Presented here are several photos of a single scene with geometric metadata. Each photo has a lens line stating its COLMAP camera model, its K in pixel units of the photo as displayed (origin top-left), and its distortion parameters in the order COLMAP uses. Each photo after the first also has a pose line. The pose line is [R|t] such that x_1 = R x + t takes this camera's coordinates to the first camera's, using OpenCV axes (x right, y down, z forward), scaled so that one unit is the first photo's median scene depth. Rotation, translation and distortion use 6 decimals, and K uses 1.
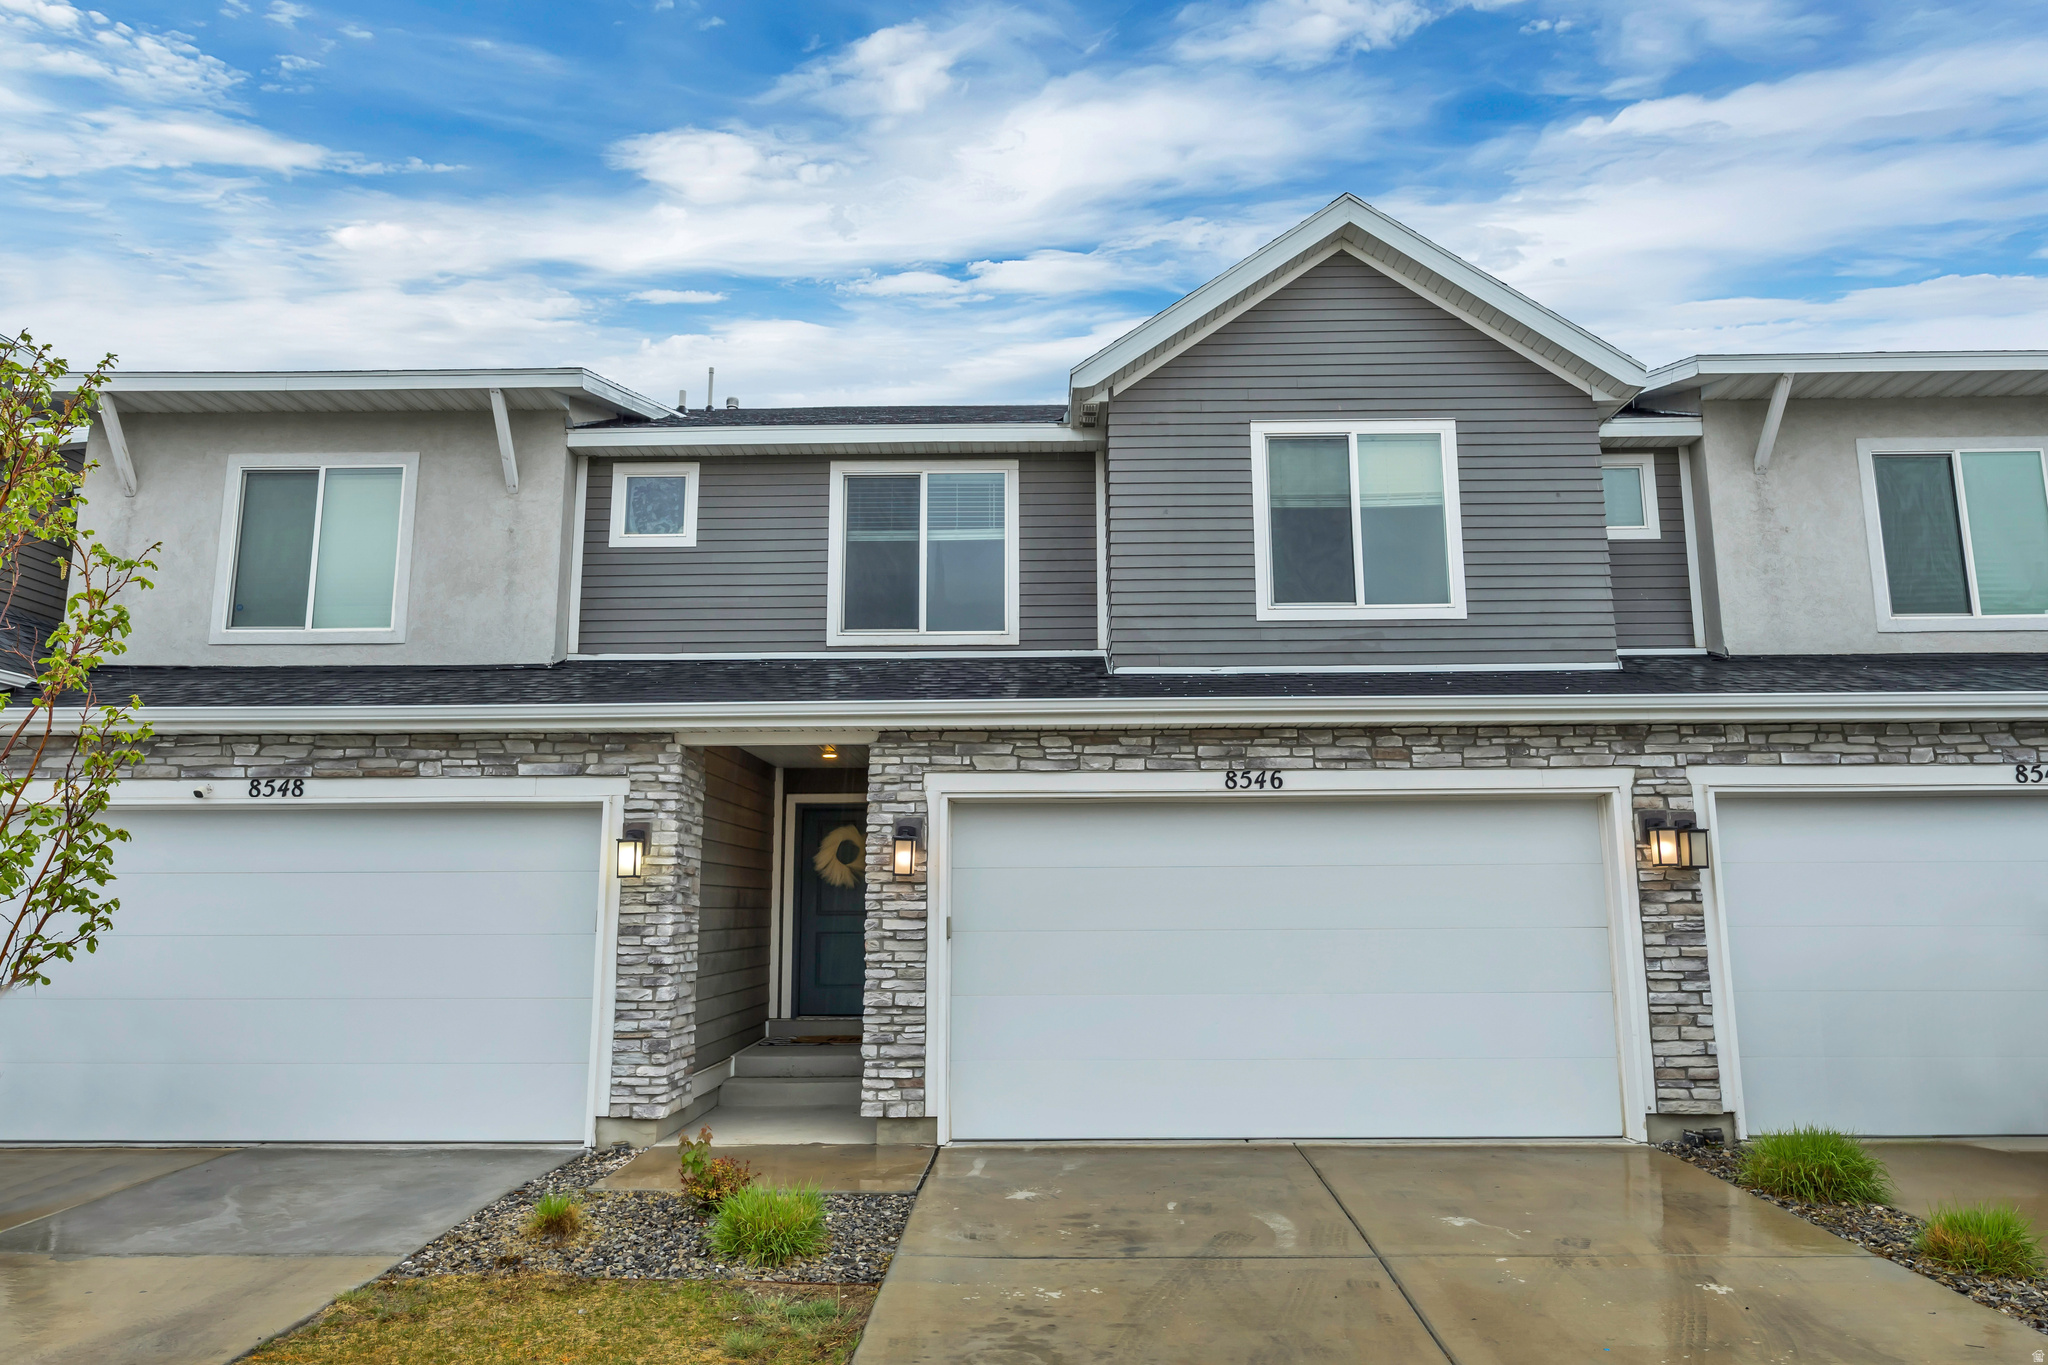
lens RADIAL K [[1384.5, 0, 1023.5], [0, 1384.5, 679.9], [0, 0, 1]] dist [-0.003064, 0.004328]
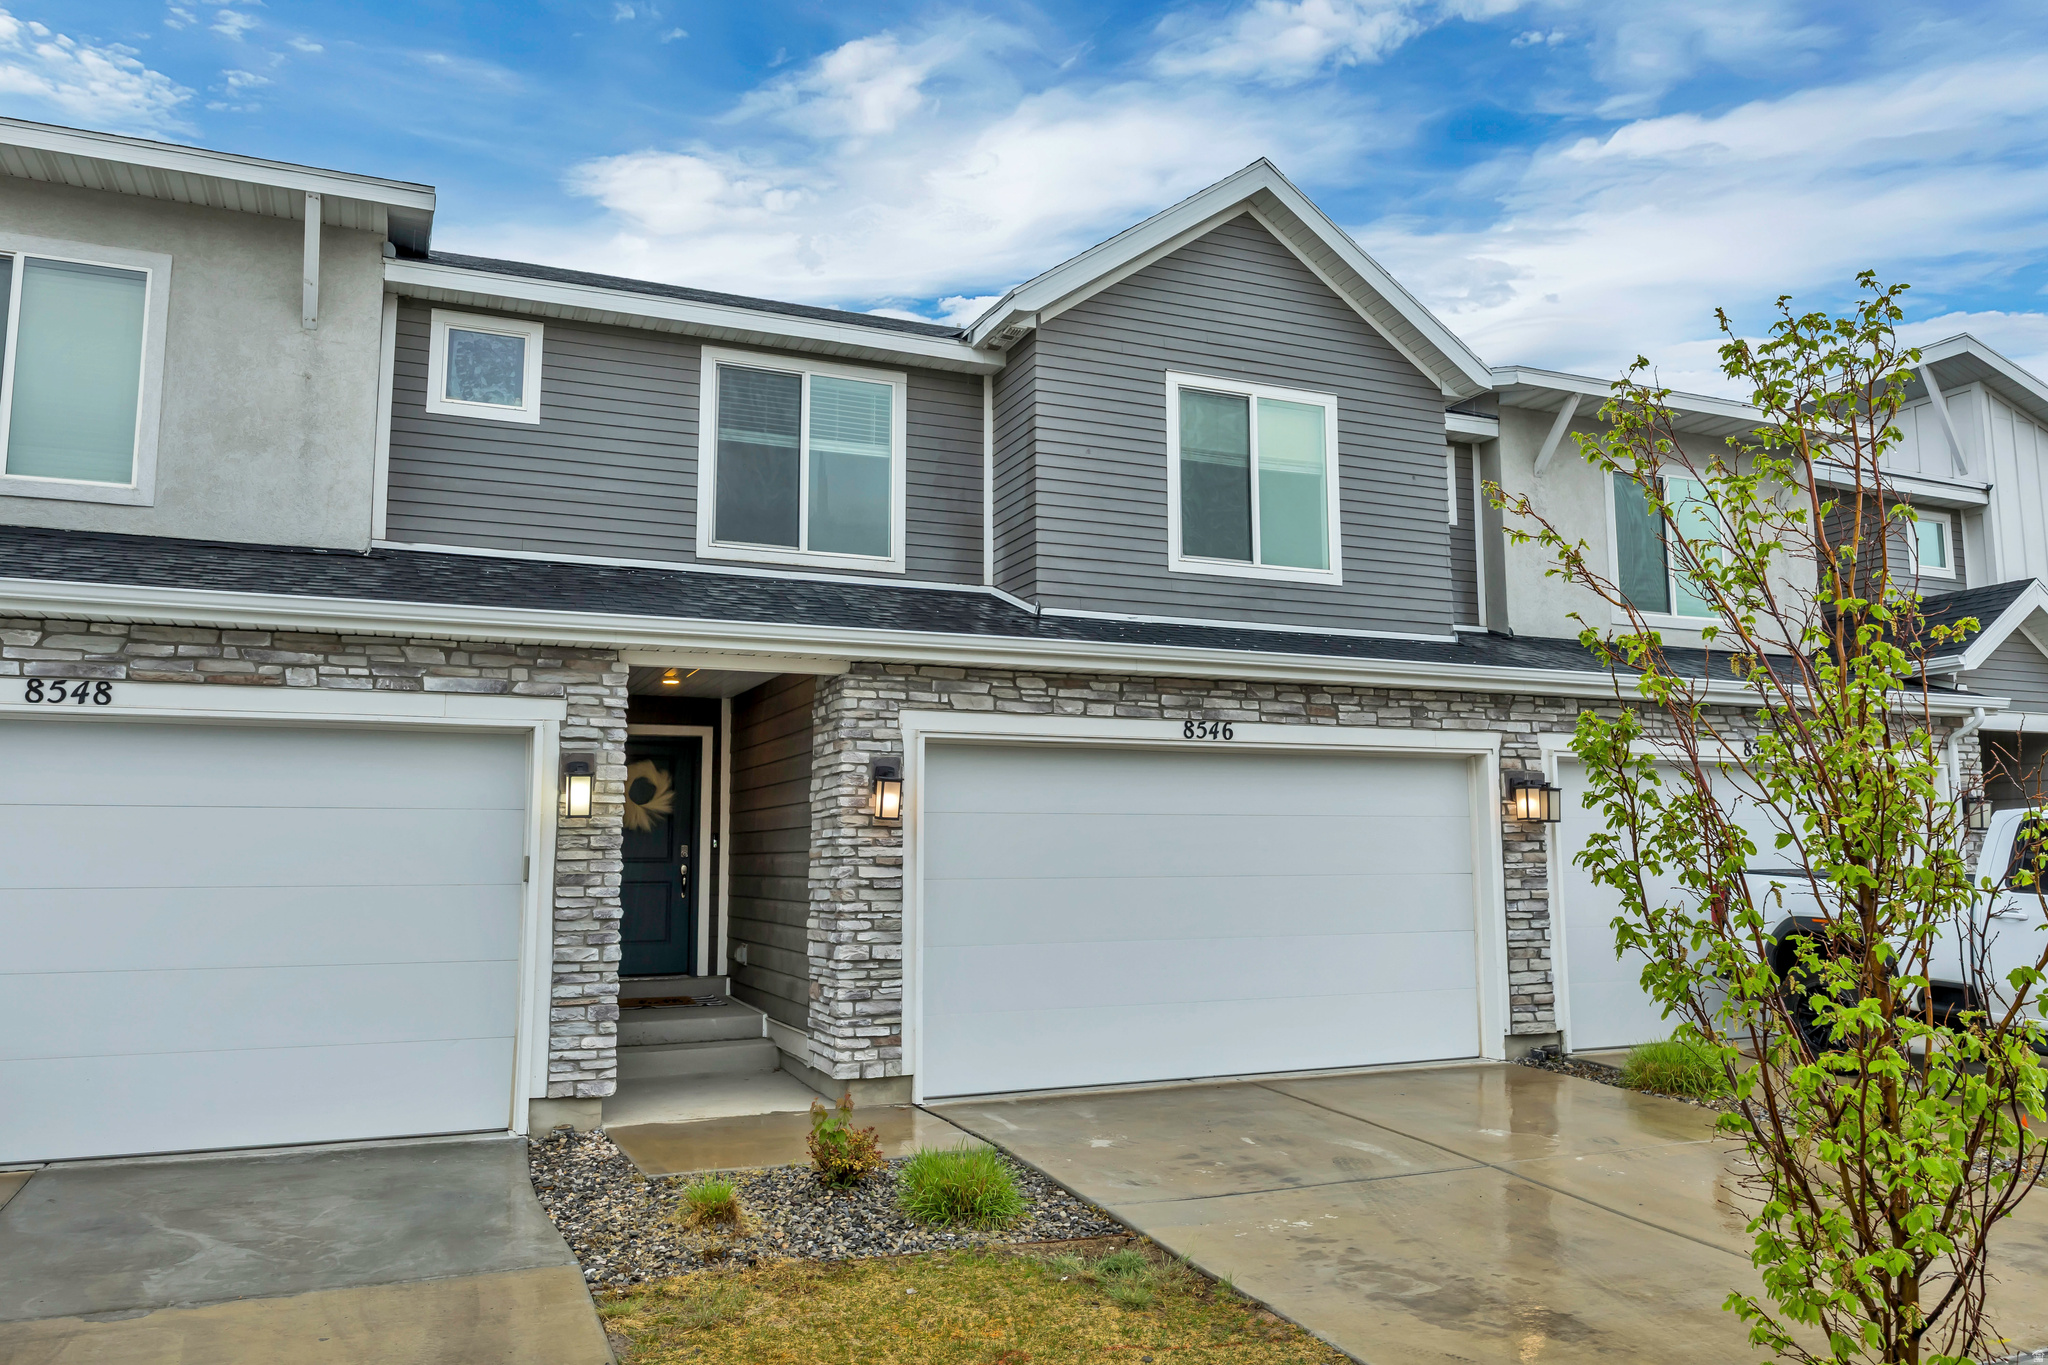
lens RADIAL K [[1536.6, 0, 1025.0], [0, 1536.6, 681.4], [0, 0, 1]] dist [-0.000736, -0.001901]
pose [[0.903020, 0.051108, 0.426548, -0.428855], [-0.069938, 0.997142, 0.028585, 0.013078], [-0.423868, -0.055645, 0.904013, 0.036783]]
